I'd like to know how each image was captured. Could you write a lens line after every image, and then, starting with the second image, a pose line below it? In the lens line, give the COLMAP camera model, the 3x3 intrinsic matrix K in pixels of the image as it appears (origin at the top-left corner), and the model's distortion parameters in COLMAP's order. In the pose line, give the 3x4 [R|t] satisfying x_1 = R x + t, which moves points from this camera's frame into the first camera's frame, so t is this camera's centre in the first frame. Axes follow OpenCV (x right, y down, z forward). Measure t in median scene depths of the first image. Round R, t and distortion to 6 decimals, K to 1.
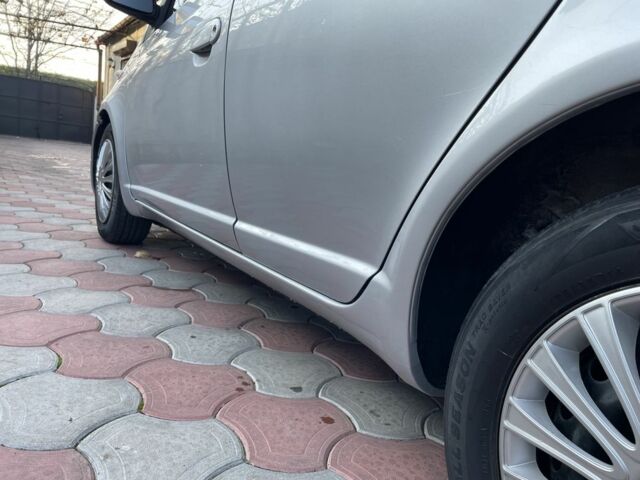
lens RADIAL K [[482.3, 0, 320.0], [0, 482.3, 240.0], [0, 0, 1]] dist [0.064938, -0.098022]
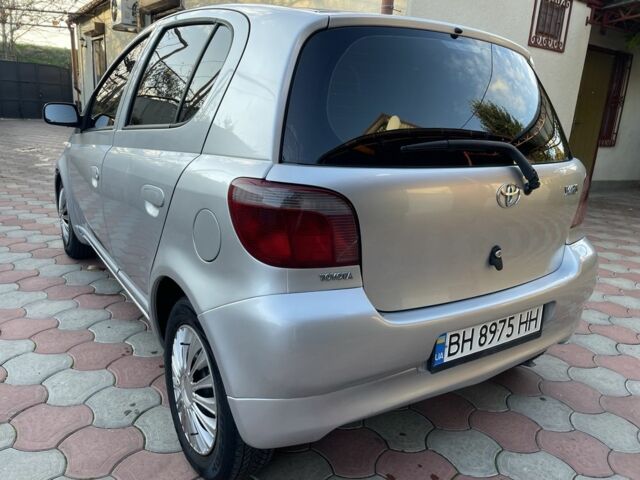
lens RADIAL K [[491.3, 0, 319.4], [0, 491.3, 232.0], [0, 0, 1]] dist [0.079564, -0.109318]
pose [[0.998070, -0.061178, -0.010617, 0.365713], [0.061882, 0.994113, 0.088935, -0.175910], [0.005114, -0.089420, 0.995981, -0.534558]]
